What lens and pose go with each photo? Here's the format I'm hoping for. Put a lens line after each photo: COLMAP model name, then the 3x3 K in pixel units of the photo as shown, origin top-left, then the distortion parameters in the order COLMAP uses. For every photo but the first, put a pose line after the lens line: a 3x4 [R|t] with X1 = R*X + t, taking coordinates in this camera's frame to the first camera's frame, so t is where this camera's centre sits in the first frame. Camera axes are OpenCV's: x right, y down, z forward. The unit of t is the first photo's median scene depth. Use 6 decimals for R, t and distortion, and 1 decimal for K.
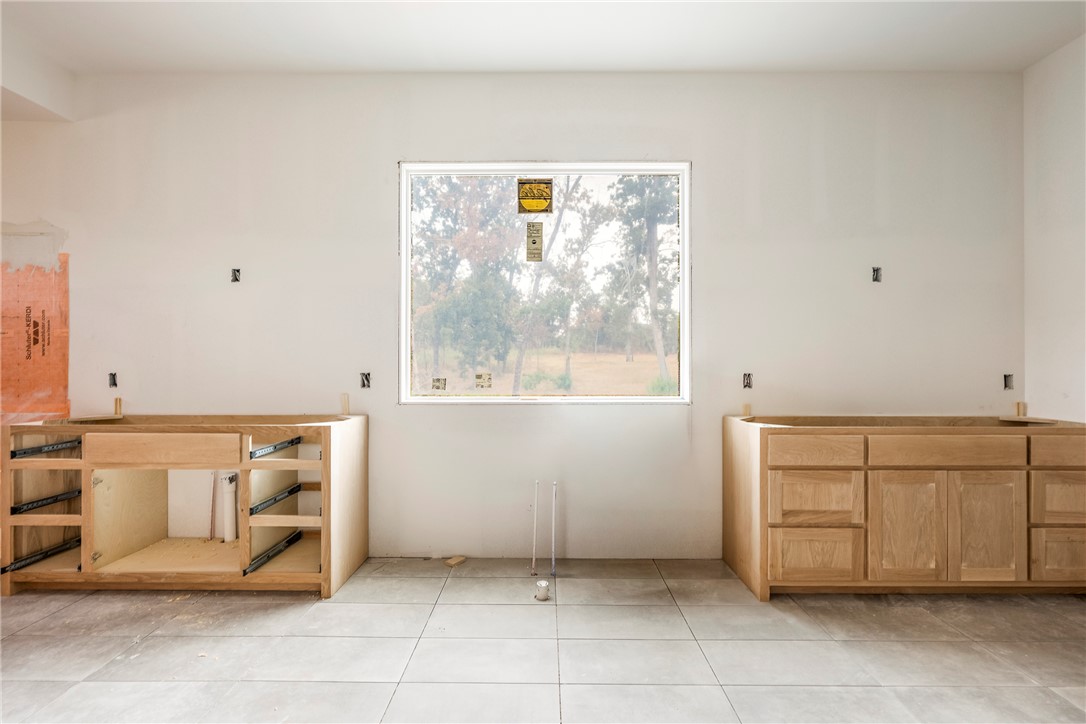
lens RADIAL K [[499.6, 0, 542.1], [0, 499.6, 363.3], [0, 0, 1]] dist [0.001222, 0.000142]
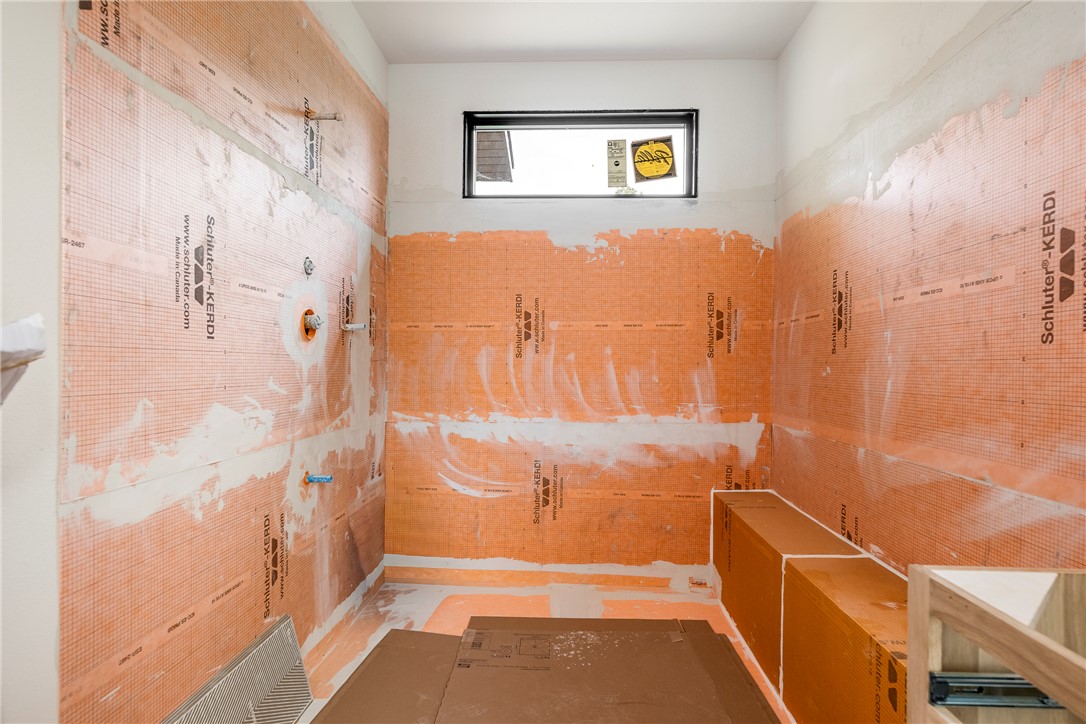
lens RADIAL K [[560.3, 0, 545.1], [0, 560.3, 365.6], [0, 0, 1]] dist [0.001061, 0.000197]
pose [[-0.032172, 0.003223, -0.999477, -0.626153], [-0.009363, 0.999950, 0.003526, 0.009116], [0.999439, 0.009471, -0.032140, 0.664369]]
